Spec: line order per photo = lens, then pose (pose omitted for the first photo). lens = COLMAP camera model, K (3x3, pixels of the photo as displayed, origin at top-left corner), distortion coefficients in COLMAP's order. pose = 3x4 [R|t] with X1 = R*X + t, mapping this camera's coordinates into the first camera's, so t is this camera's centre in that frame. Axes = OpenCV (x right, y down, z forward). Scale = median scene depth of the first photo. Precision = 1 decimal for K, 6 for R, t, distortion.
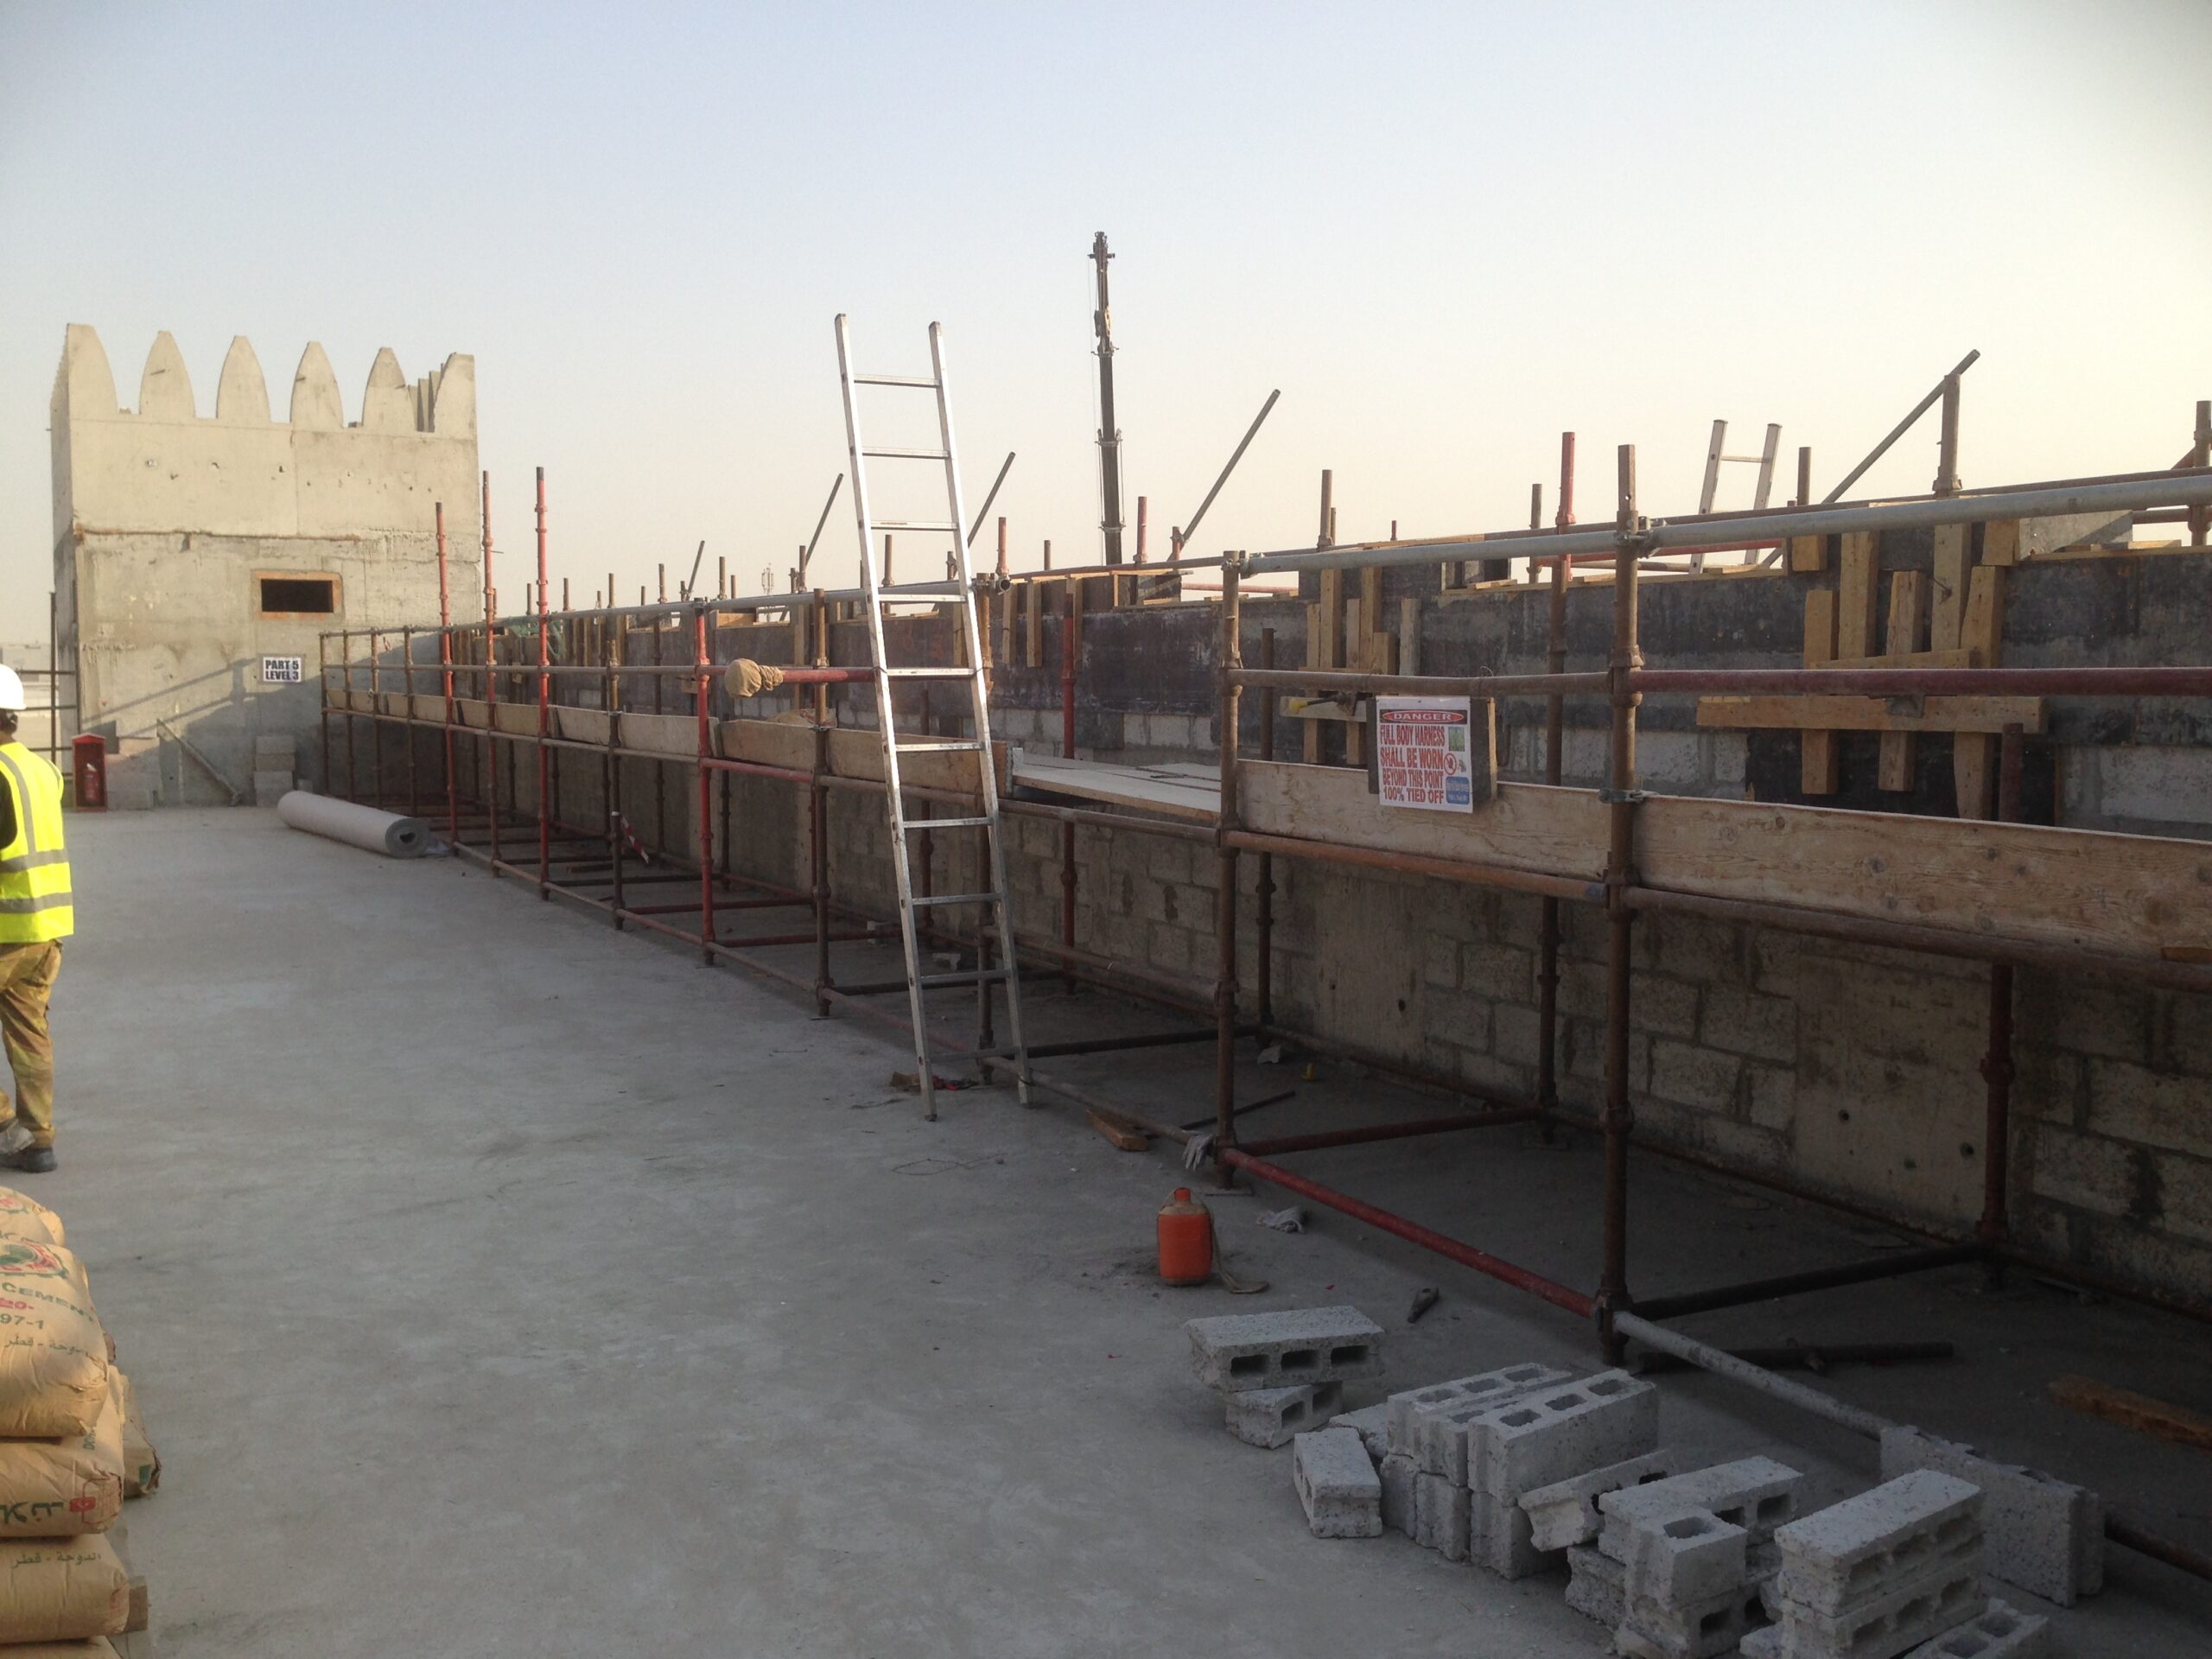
lens RADIAL K [[2036.7, 0, 1089.1], [0, 2036.7, 832.7], [0, 0, 1]] dist [0.112895, -0.215720]
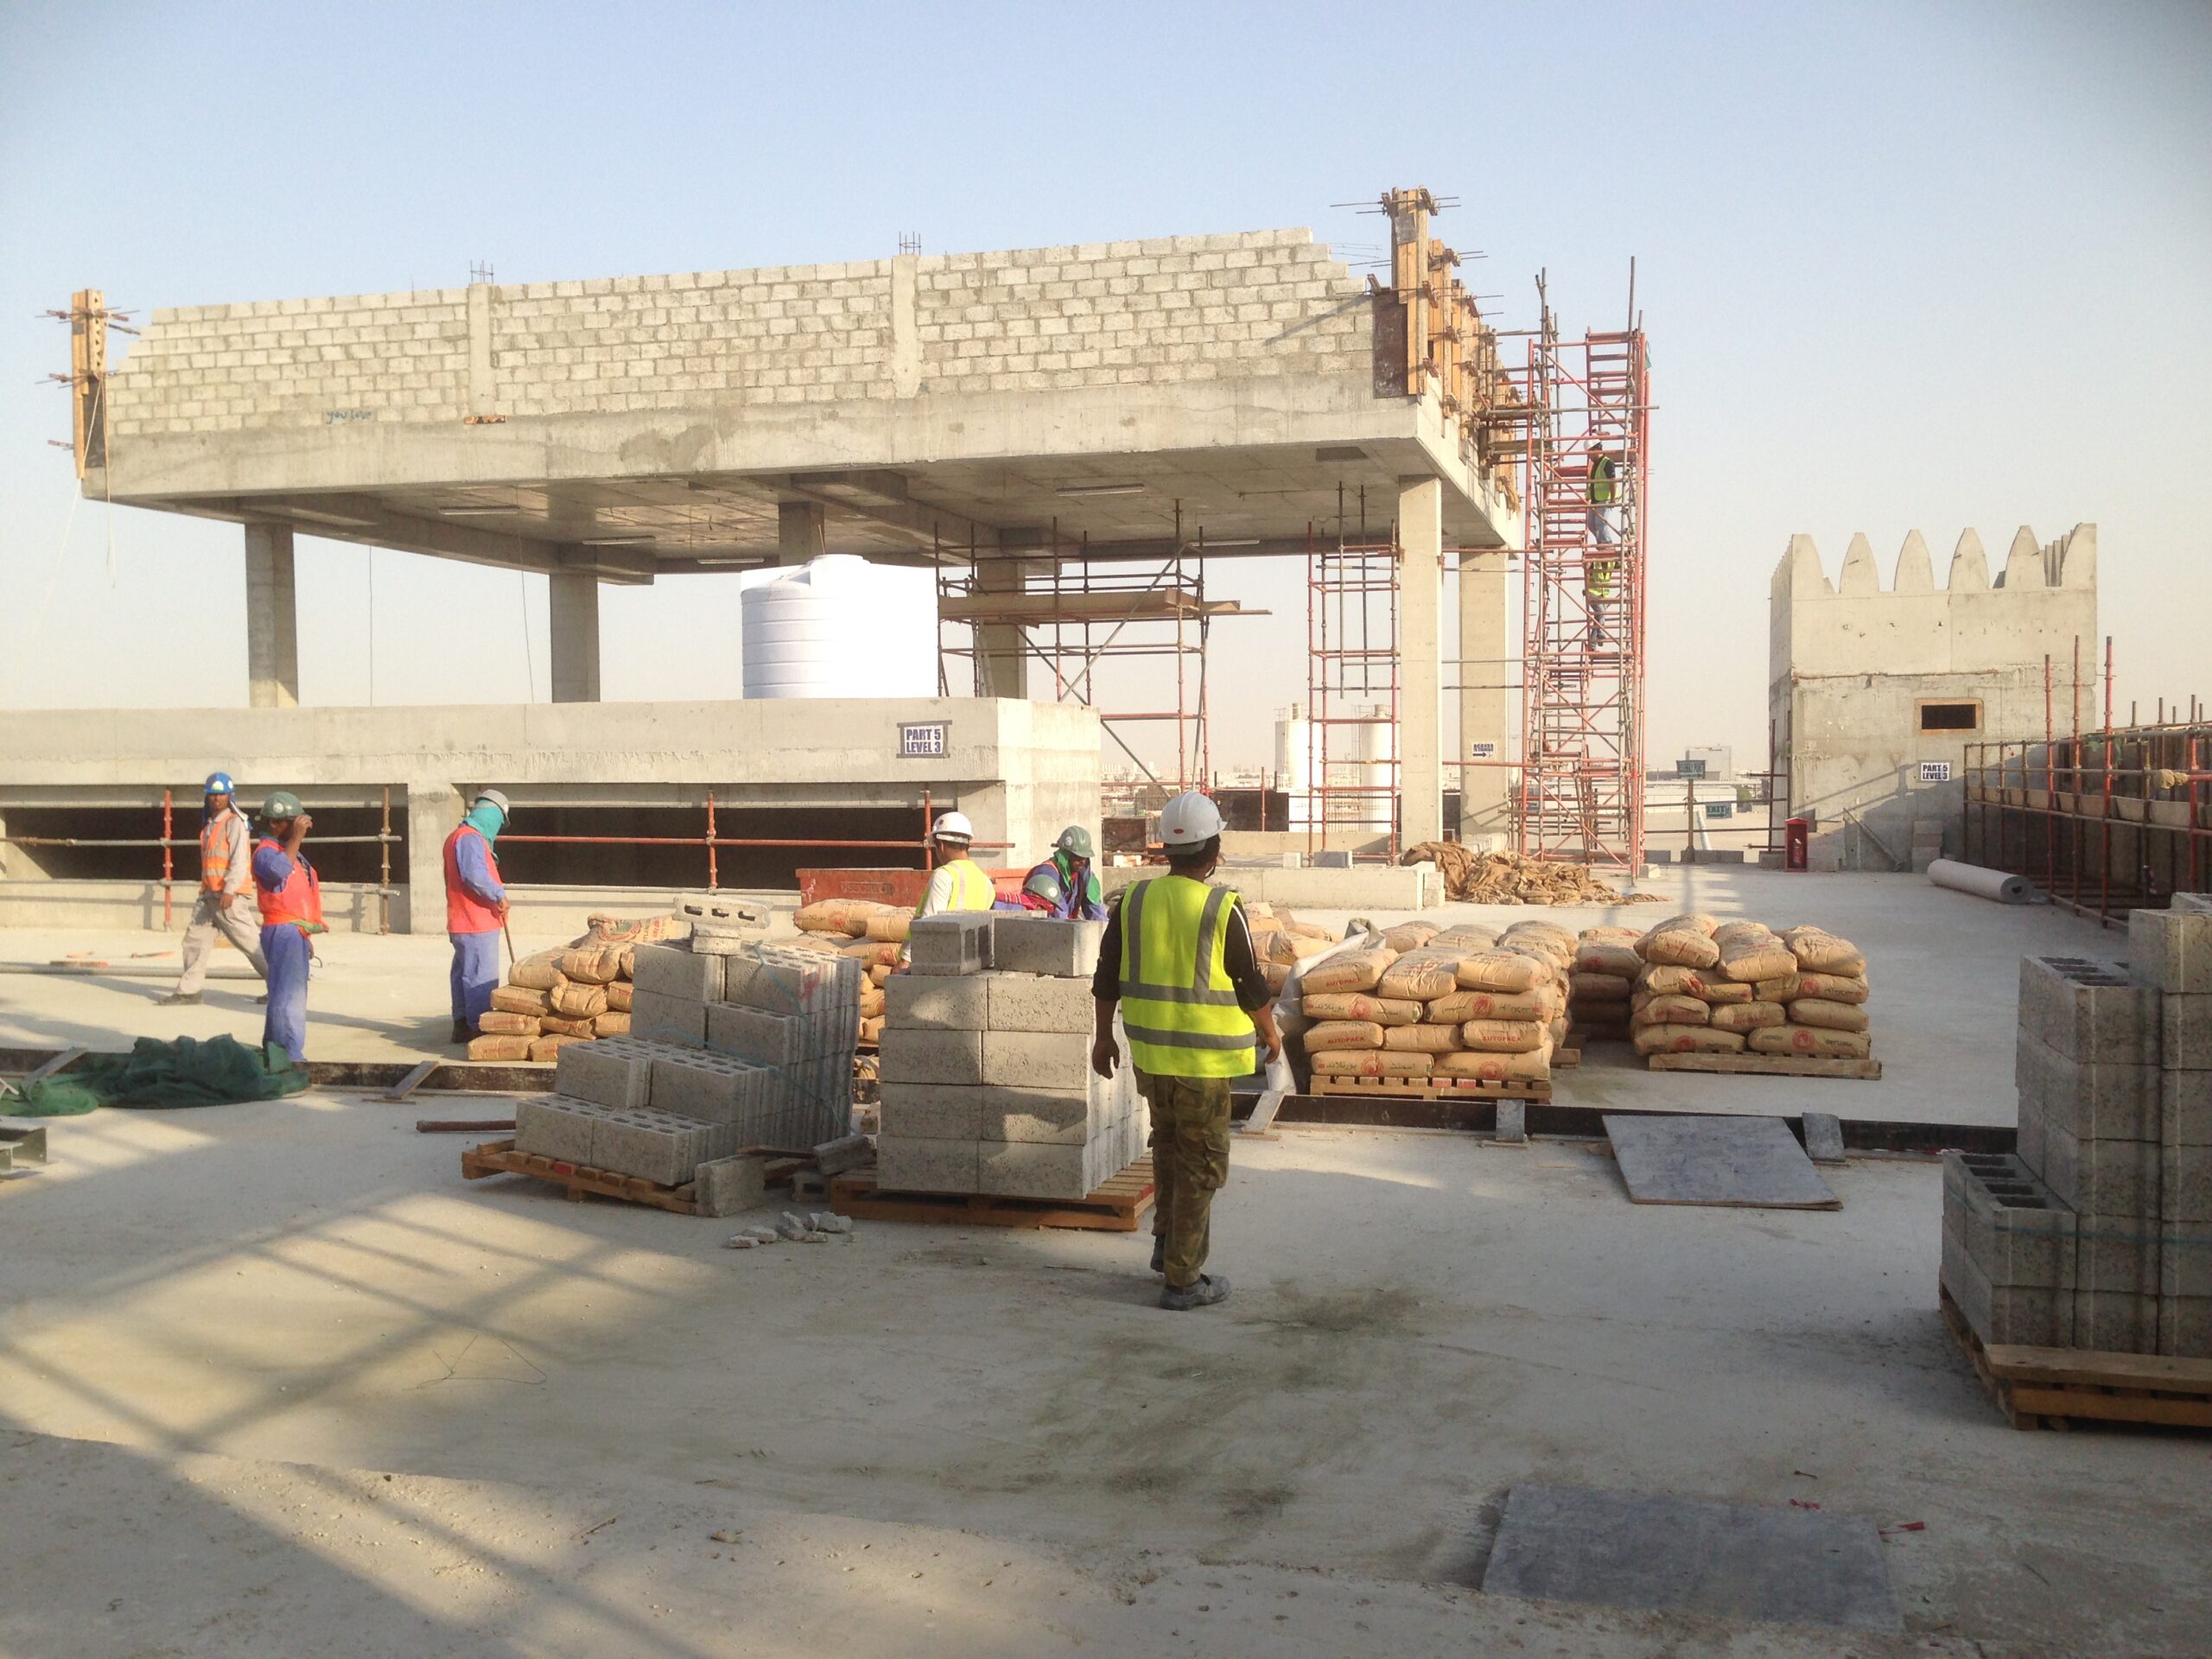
lens RADIAL K [[2036.7, 0, 1089.1], [0, 2036.7, 832.7], [0, 0, 1]] dist [0.112895, -0.215720]
pose [[0.721400, 0.012418, -0.692407, 0.147558], [-0.045275, 0.998546, -0.029263, 0.025757], [0.691037, 0.052459, 0.720913, -0.360926]]
